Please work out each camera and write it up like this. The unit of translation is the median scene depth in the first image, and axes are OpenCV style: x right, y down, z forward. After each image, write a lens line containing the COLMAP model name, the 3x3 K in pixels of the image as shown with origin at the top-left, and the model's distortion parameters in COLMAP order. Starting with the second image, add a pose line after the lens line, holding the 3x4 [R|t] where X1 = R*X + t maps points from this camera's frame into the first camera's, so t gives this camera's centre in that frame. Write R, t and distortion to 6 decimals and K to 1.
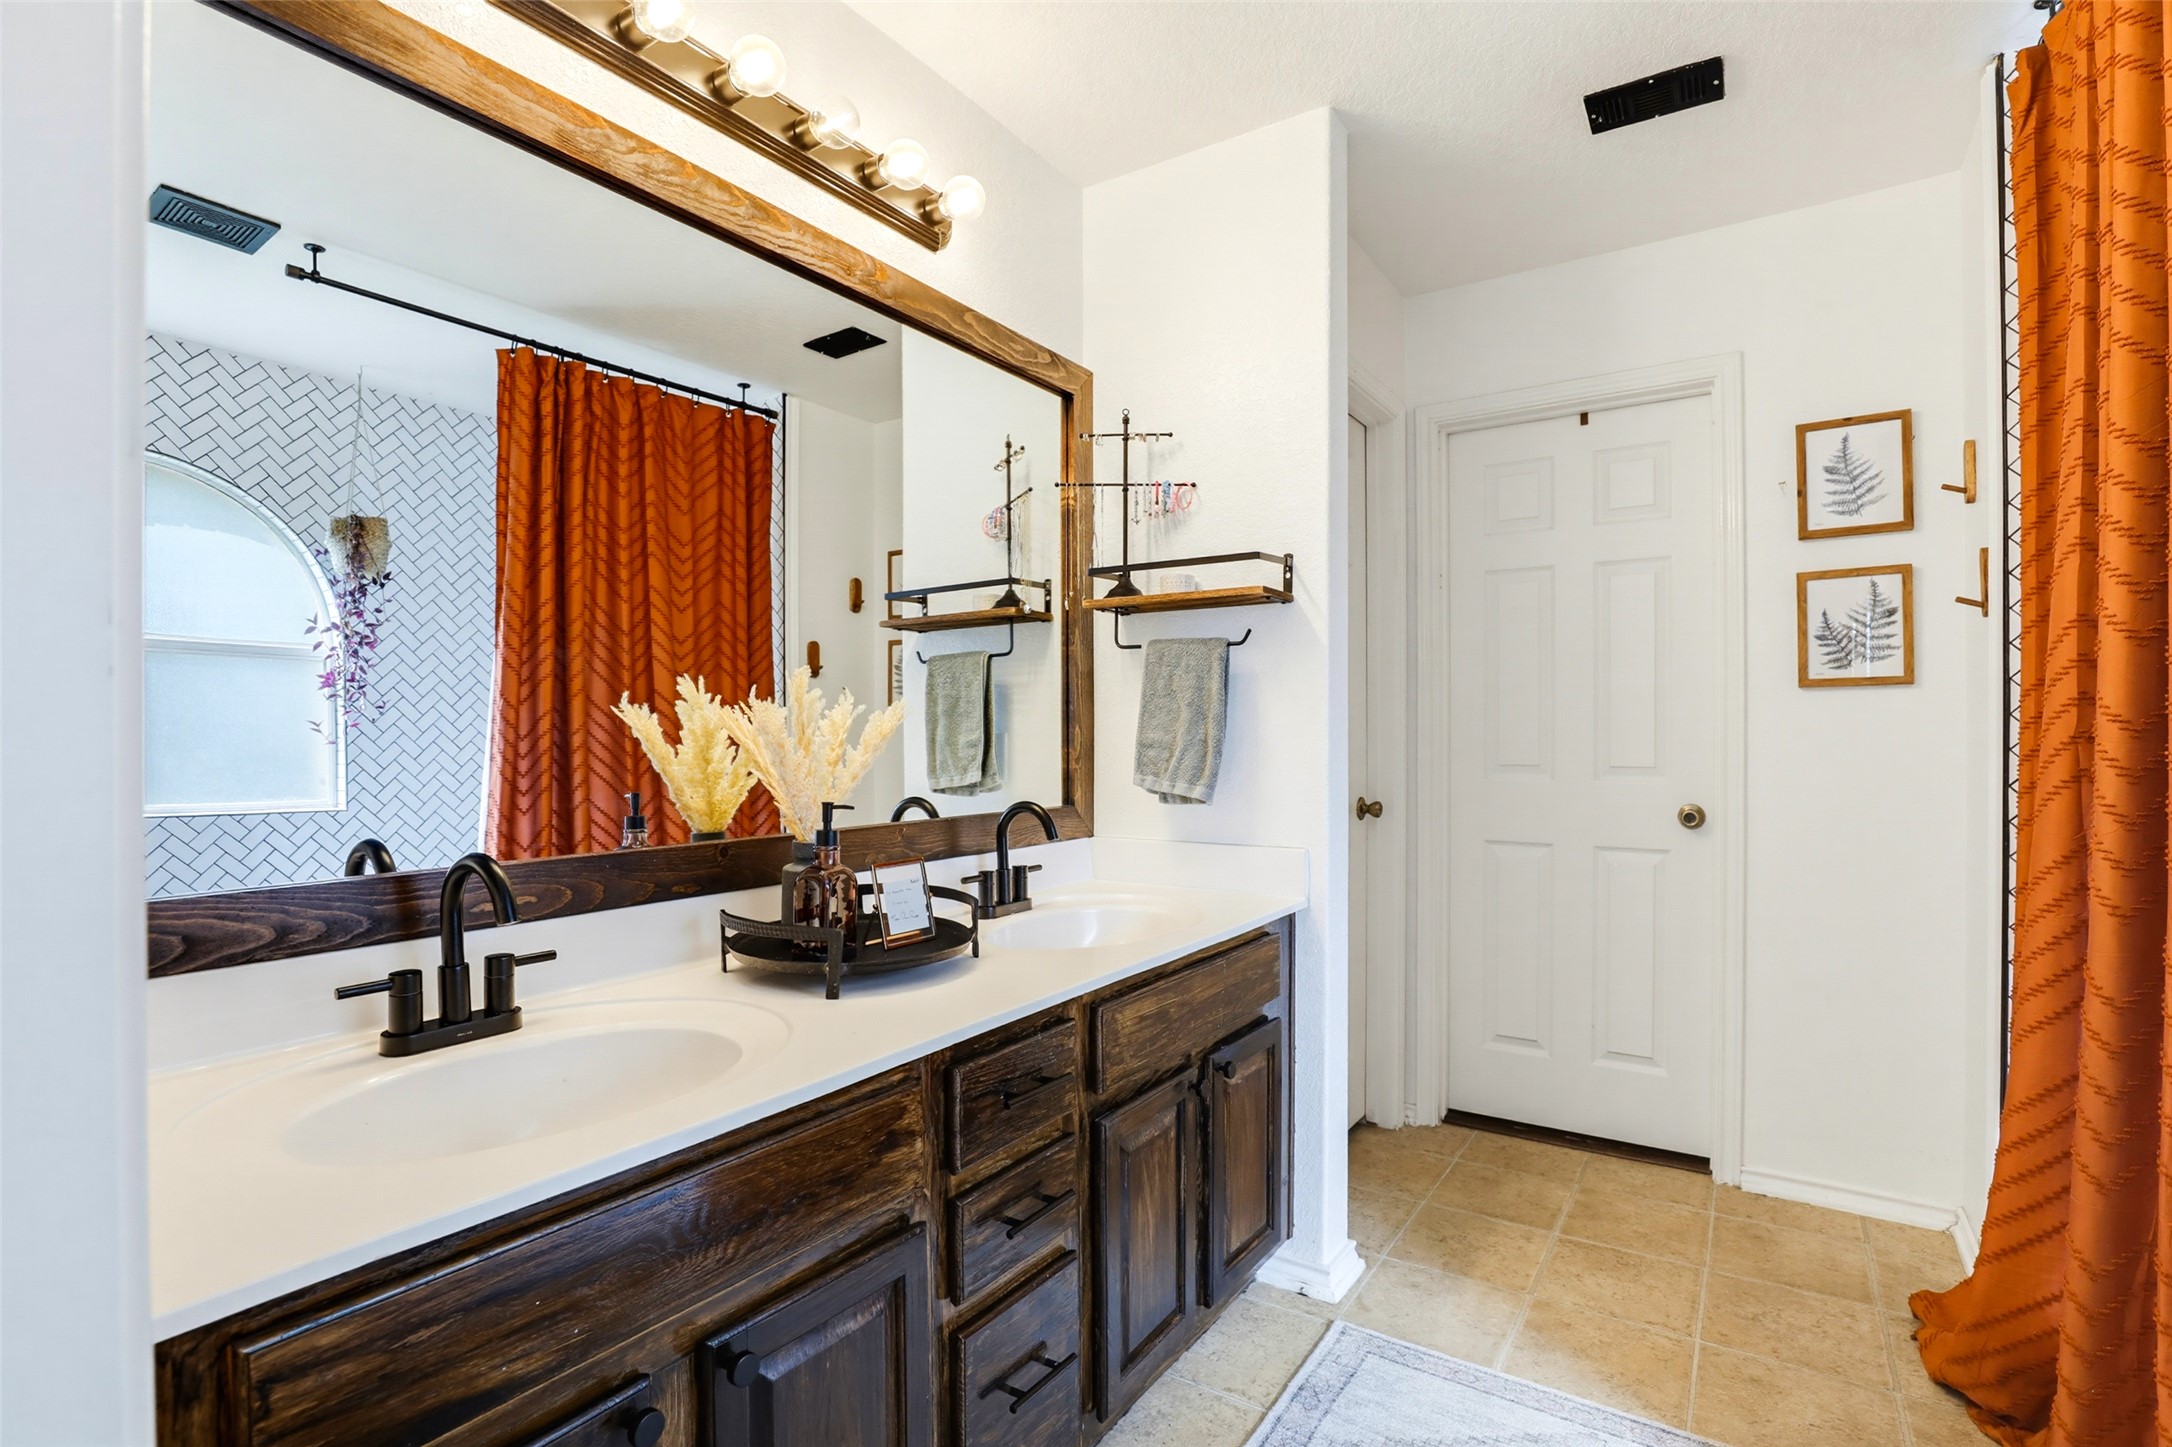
lens RADIAL K [[1022.5, 0, 1096.6], [0, 1022.5, 724.3], [0, 0, 1]] dist [-0.047076, 0.013620]
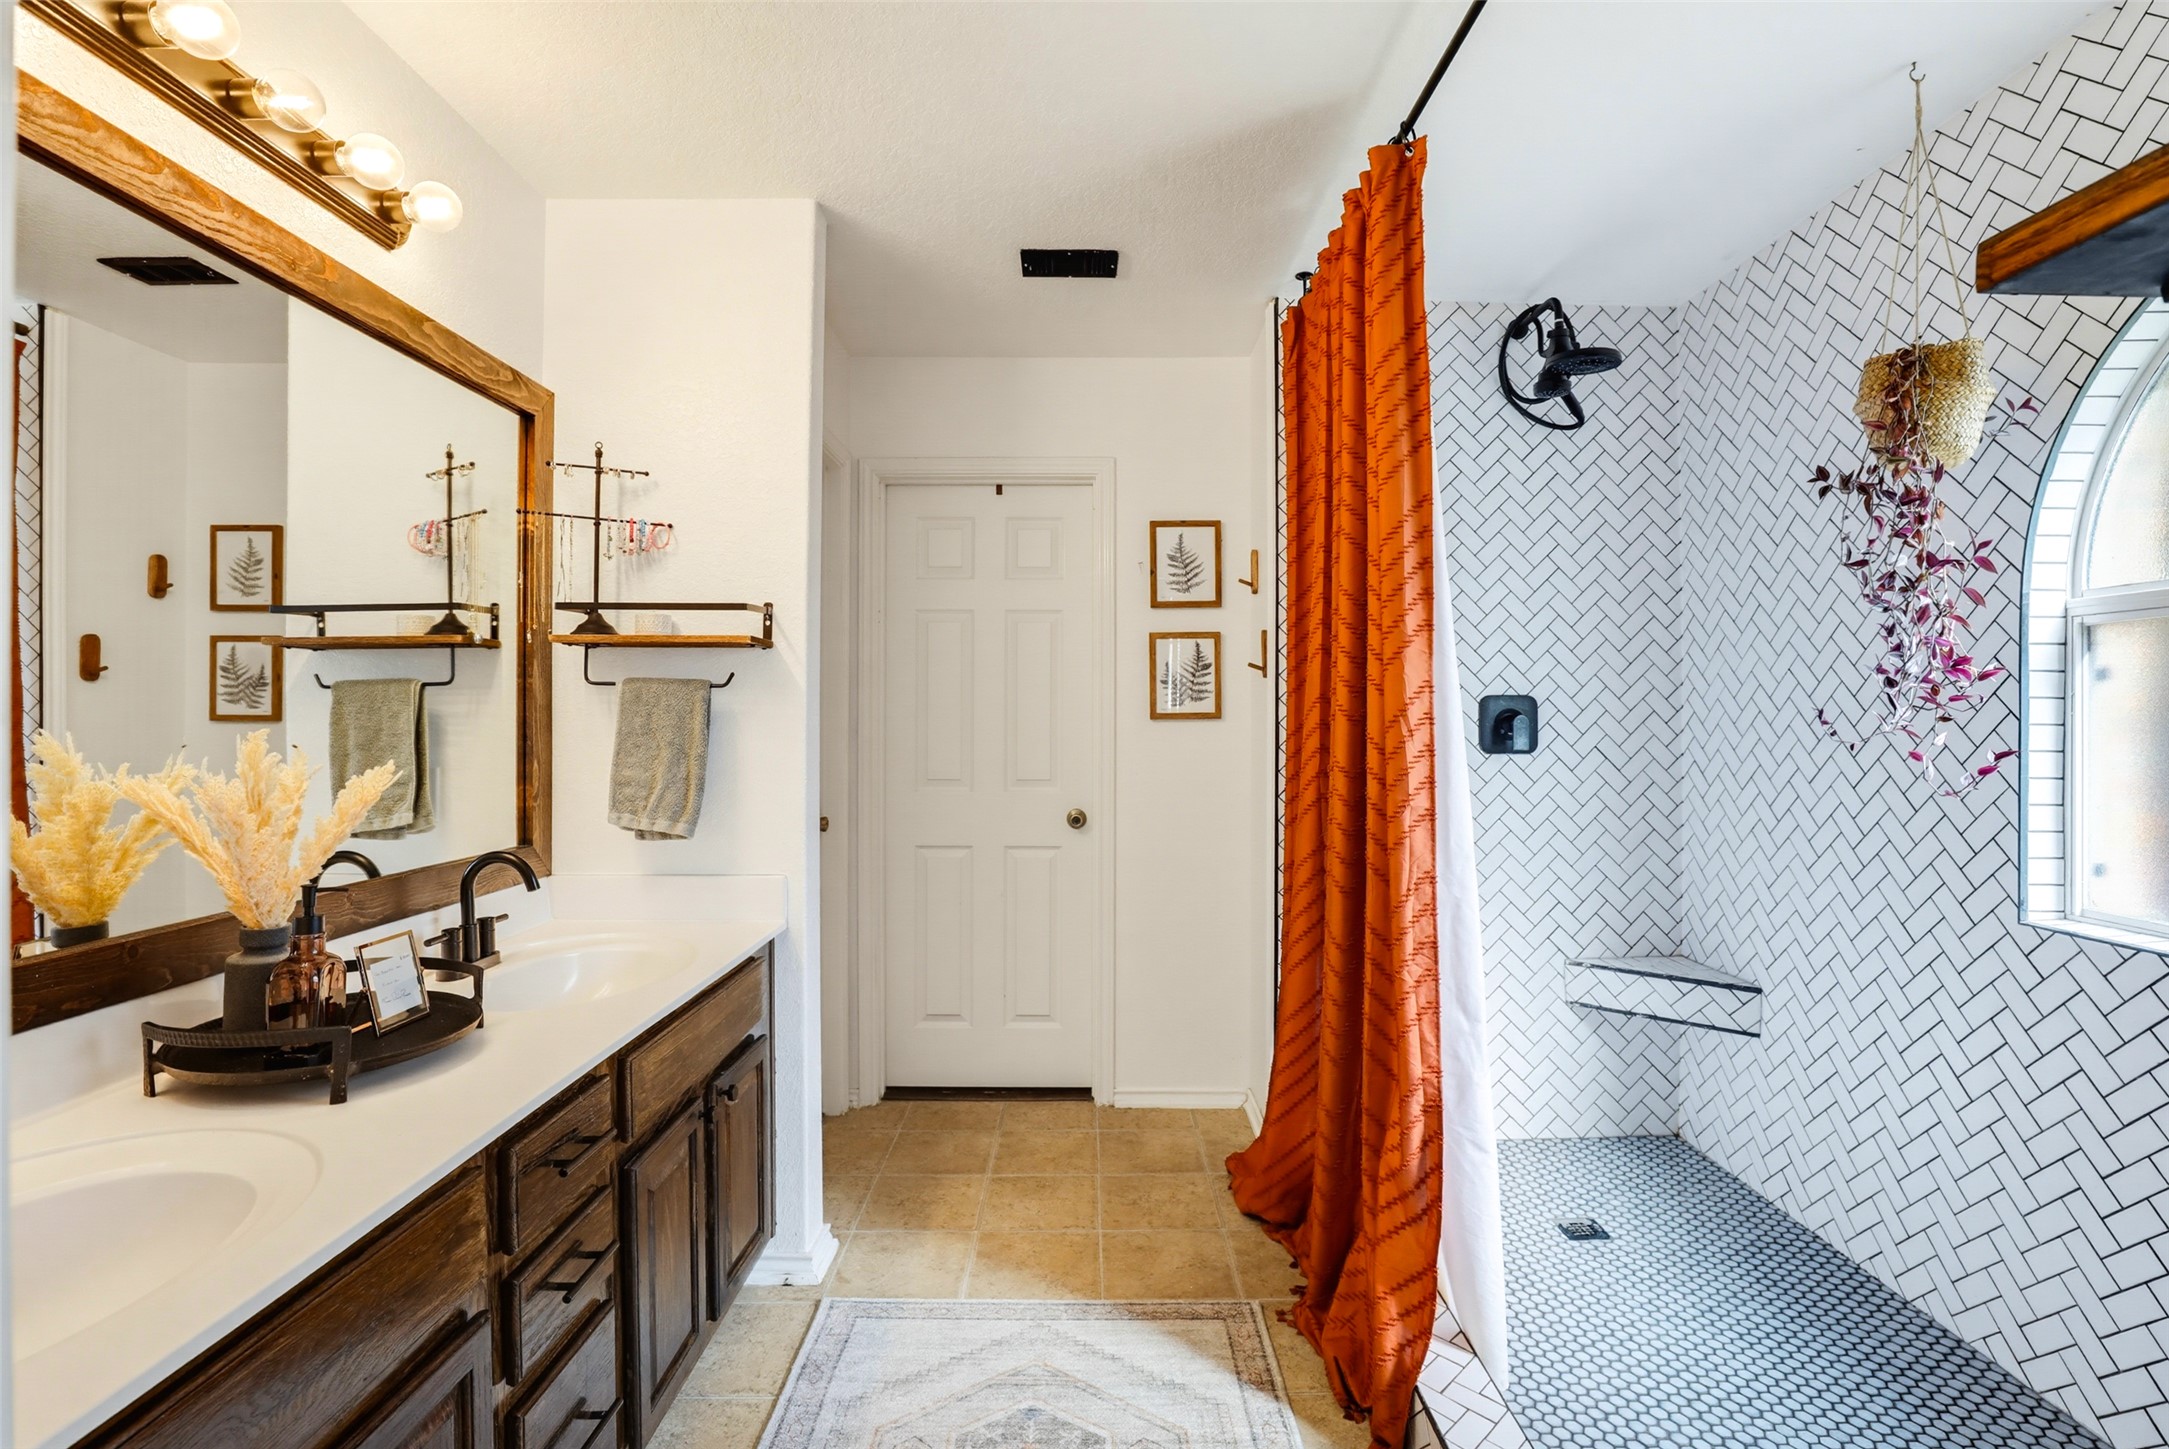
lens RADIAL K [[994.8, 0, 1094.0], [0, 994.8, 710.0], [0, 0, 1]] dist [-0.046908, 0.013774]
pose [[0.834063, 0.005264, 0.551645, -0.106163], [-0.001835, 0.999975, -0.006768, -0.049333], [-0.551667, 0.004633, 0.834052, -0.067140]]
